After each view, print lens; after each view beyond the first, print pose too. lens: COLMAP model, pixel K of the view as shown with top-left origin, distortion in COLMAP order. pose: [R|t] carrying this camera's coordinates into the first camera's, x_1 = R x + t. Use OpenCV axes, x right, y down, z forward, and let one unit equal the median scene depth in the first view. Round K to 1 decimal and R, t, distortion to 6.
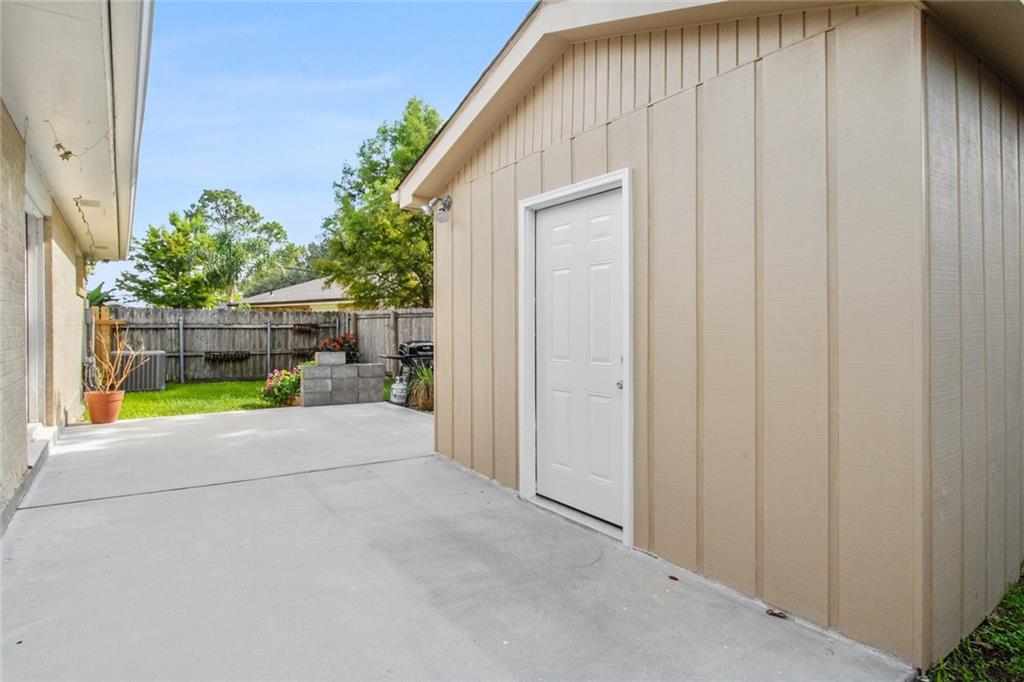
lens RADIAL K [[543.9, 0, 510.0], [0, 543.9, 332.3], [0, 0, 1]] dist [-0.000011, -0.000536]
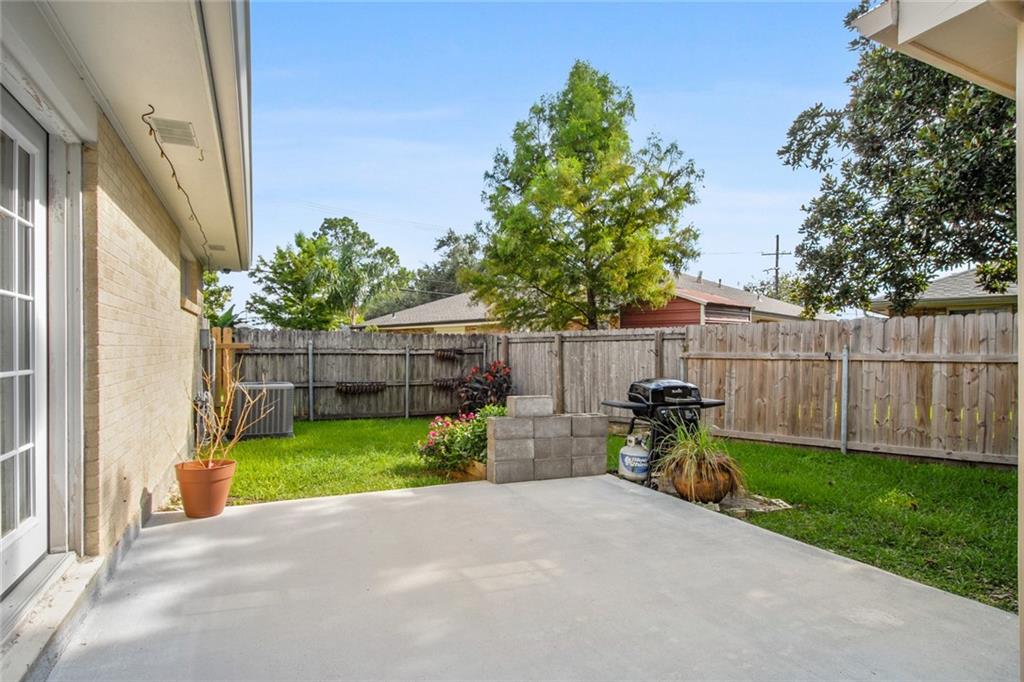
lens RADIAL K [[544.5, 0, 510.3], [0, 544.5, 361.8], [0, 0, 1]] dist [0.001597, 0.000390]
pose [[0.983643, 0.009730, -0.179865, -0.141111], [-0.007779, 0.999903, 0.011546, -0.006622], [0.179960, -0.009958, 0.983624, 0.216193]]
